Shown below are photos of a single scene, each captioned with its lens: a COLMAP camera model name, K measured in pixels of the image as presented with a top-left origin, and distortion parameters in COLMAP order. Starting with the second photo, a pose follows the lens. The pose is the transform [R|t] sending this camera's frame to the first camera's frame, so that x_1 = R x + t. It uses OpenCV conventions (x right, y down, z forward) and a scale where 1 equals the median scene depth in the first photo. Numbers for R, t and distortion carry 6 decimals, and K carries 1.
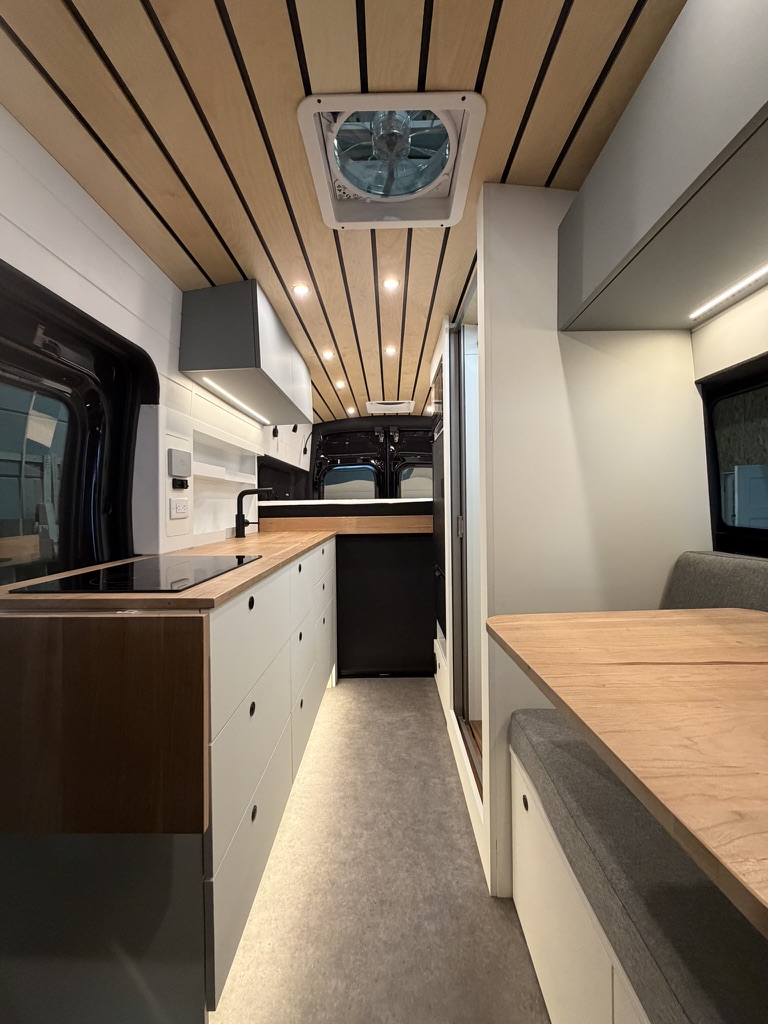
lens RADIAL K [[406.0, 0, 388.2], [0, 406.0, 515.6], [0, 0, 1]] dist [0.001042, 0.000027]
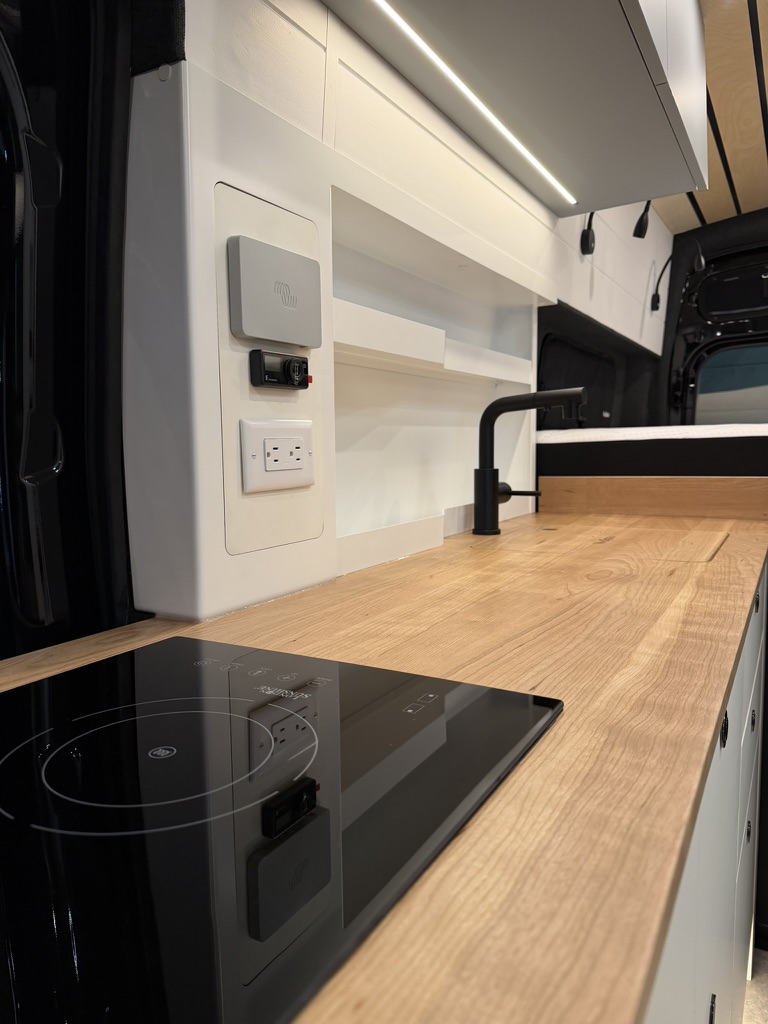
lens RADIAL K [[732.2, 0, 385.4], [0, 732.2, 504.8], [0, 0, 1]] dist [0.064039, -0.091574]
pose [[0.873254, 0.037040, -0.485855, -0.125958], [-0.006483, 0.997902, 0.064424, -0.011238], [0.487222, -0.053109, 0.871662, 0.384835]]
